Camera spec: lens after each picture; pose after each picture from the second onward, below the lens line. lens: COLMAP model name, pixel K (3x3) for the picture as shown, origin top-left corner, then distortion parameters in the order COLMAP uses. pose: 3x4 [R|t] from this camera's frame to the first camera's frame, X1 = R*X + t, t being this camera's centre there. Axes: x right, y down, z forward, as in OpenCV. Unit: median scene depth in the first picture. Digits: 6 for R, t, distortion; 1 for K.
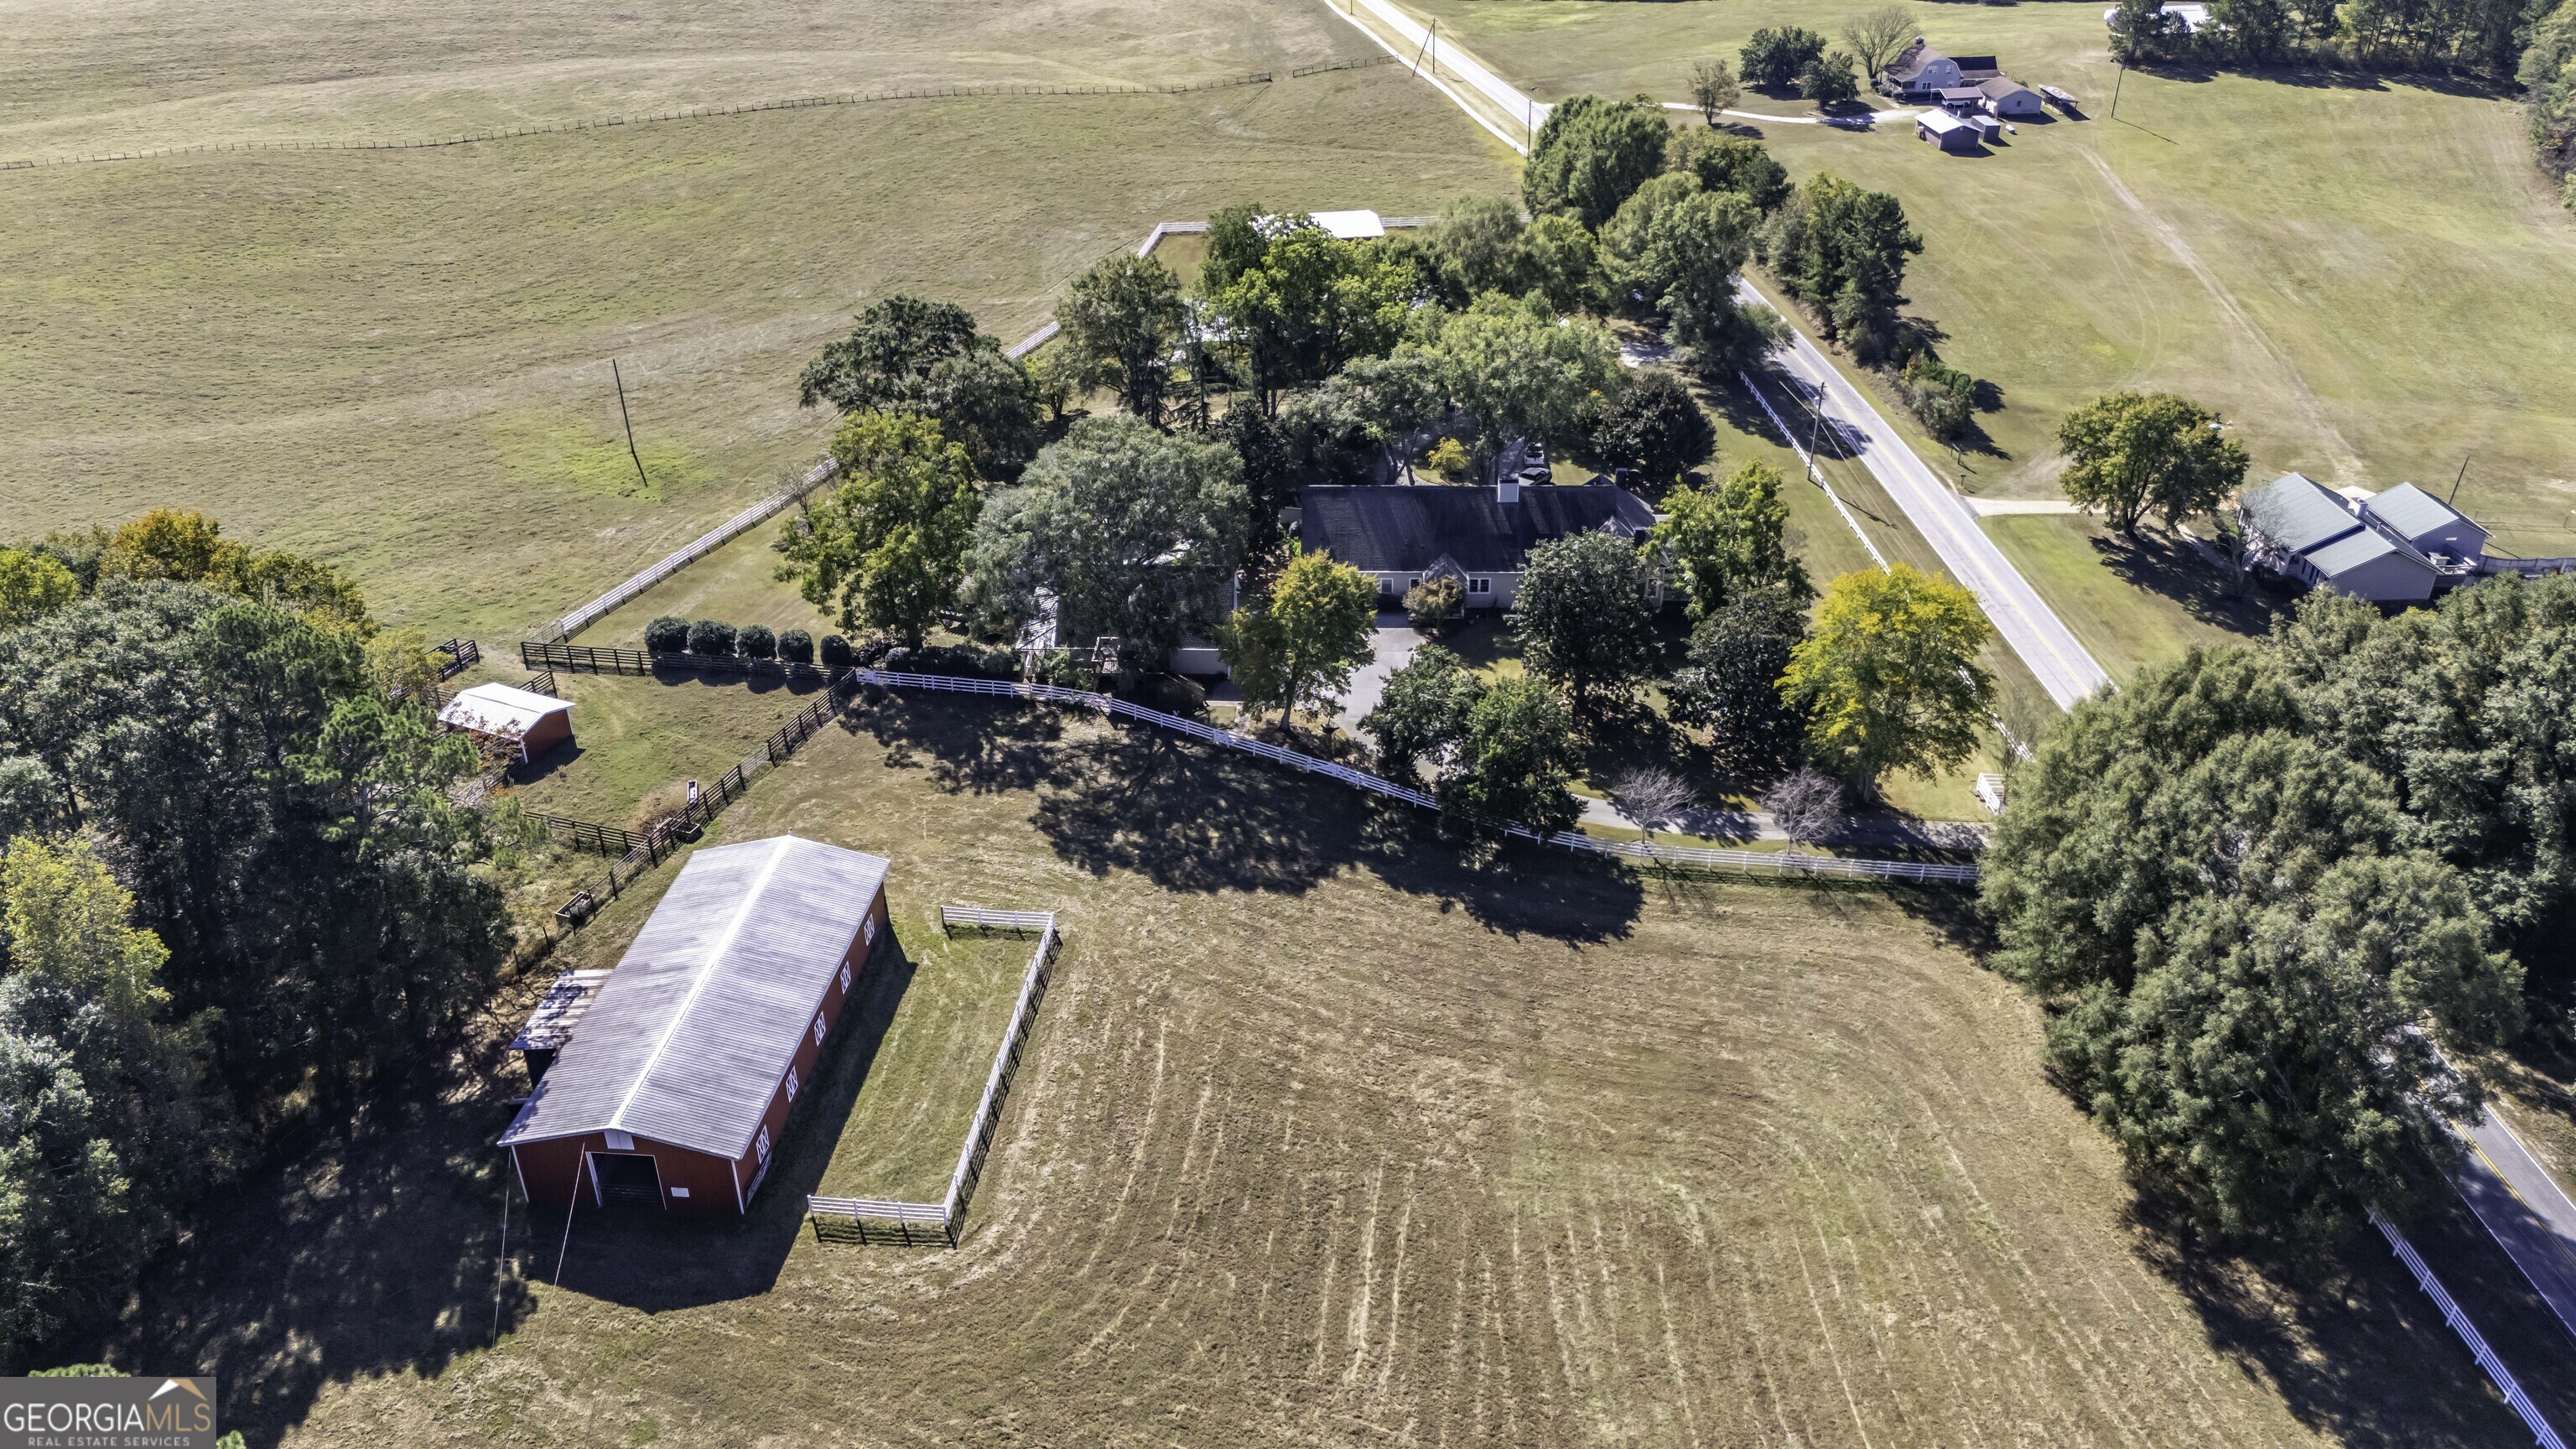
lens RADIAL K [[1929.2, 0, 1275.8], [0, 1929.2, 706.4], [0, 0, 1]] dist [0.099992, -0.121544]
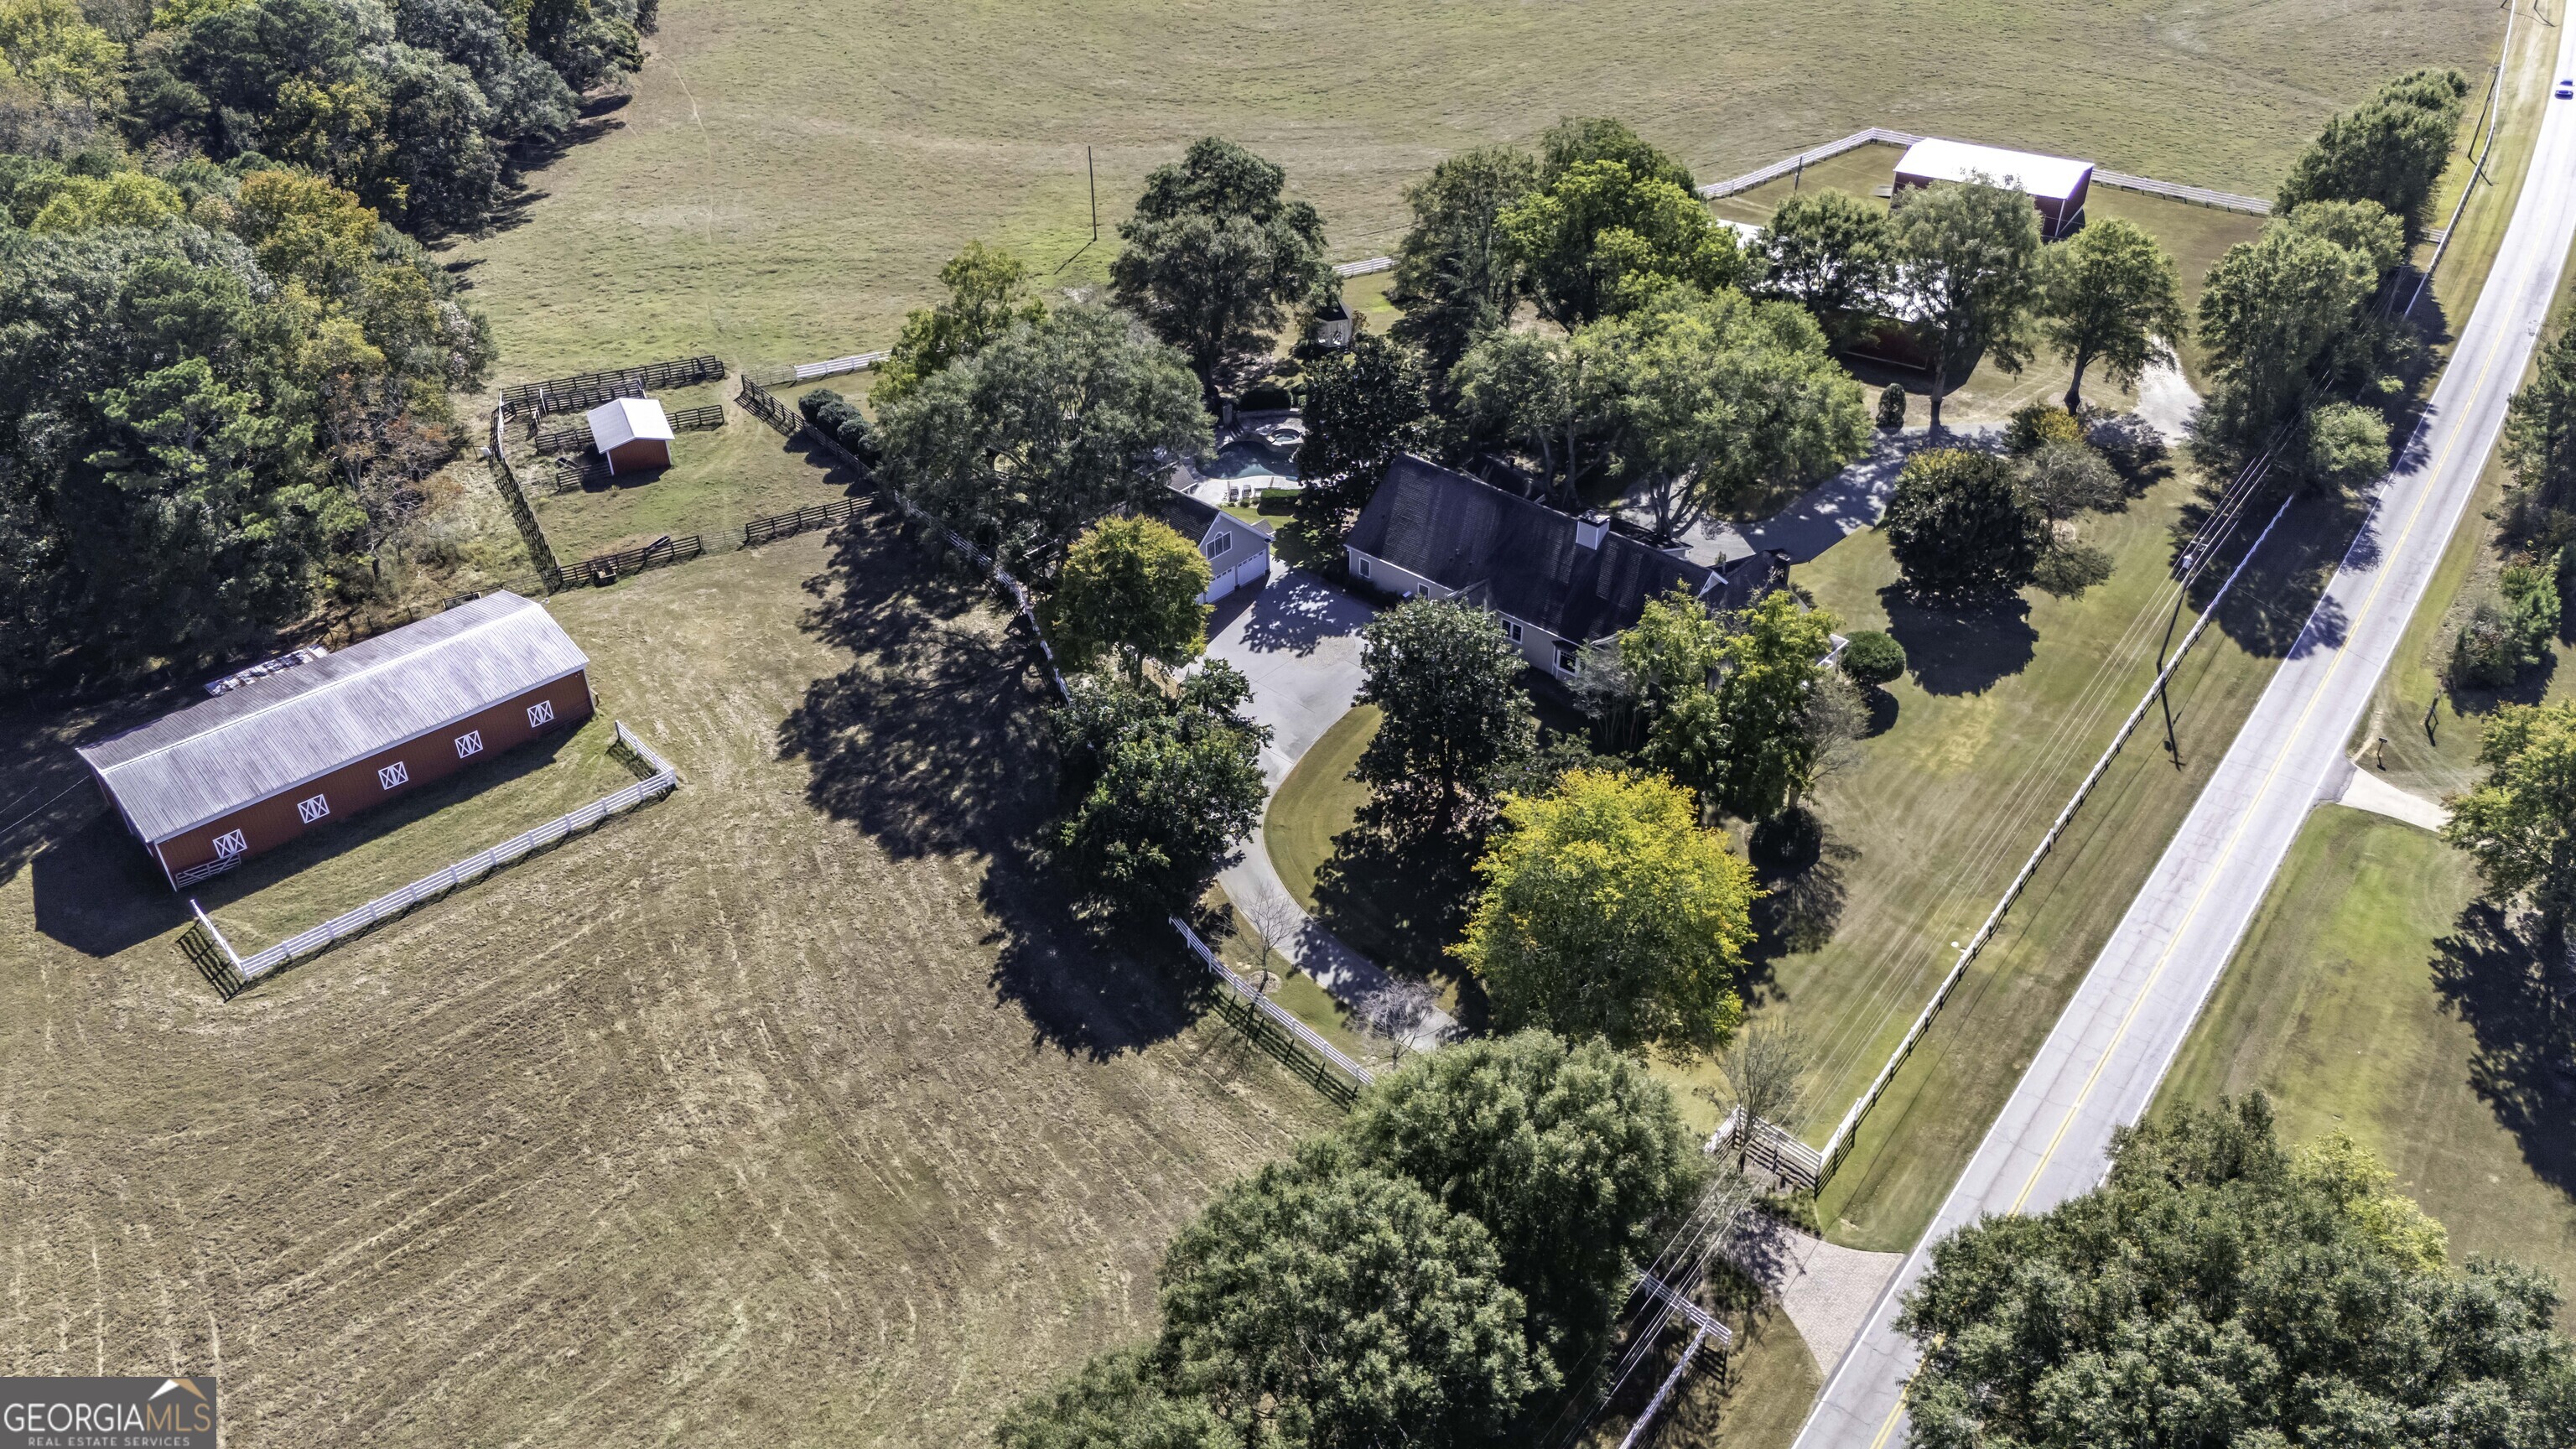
lens RADIAL K [[1905.4, 0, 1263.2], [0, 1905.4, 683.3], [0, 0, 1]] dist [0.034635, 0.001539]
pose [[0.754472, 0.363292, -0.546617, 0.567338], [-0.312716, 0.931203, 0.187267, -0.190684], [0.577044, 0.029648, 0.816174, 0.328420]]
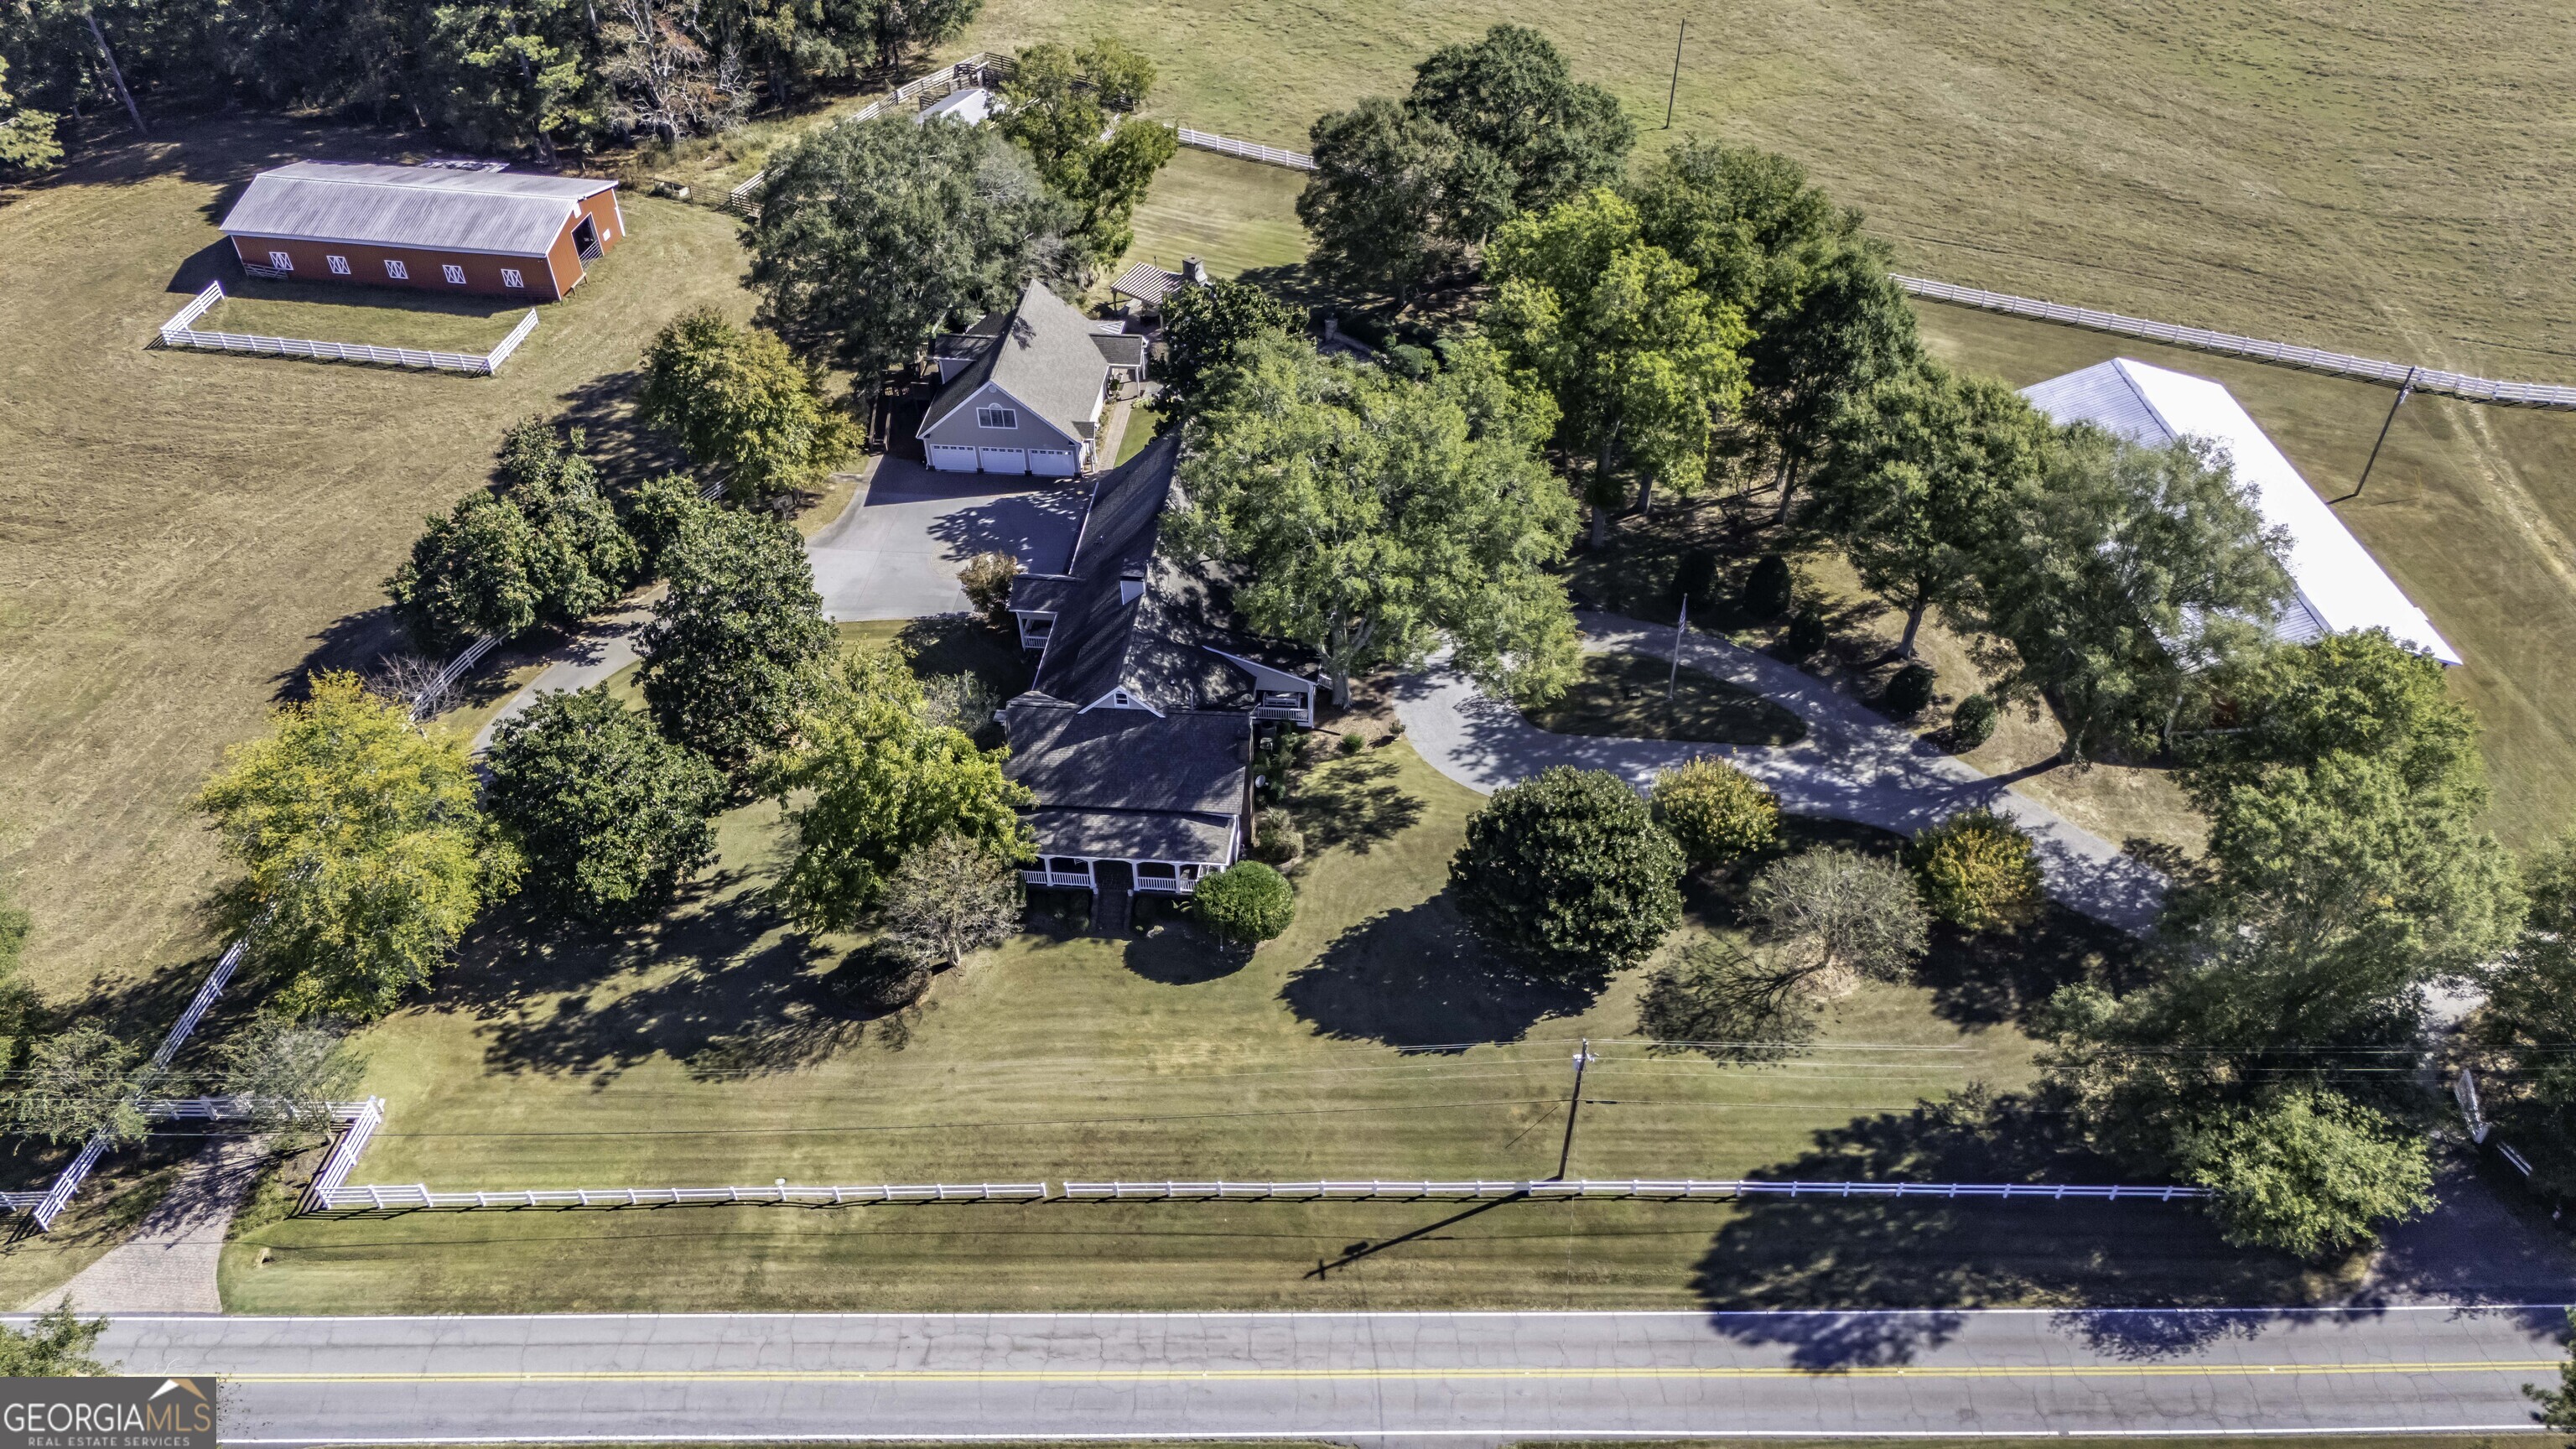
lens RADIAL K [[1929.2, 0, 1275.8], [0, 1929.2, 706.4], [0, 0, 1]] dist [0.099992, -0.121544]
pose [[-0.092800, 0.634059, -0.767696, 0.759577], [-0.460264, 0.656384, 0.597761, -0.586270], [0.882919, 0.408815, 0.230922, 1.093298]]
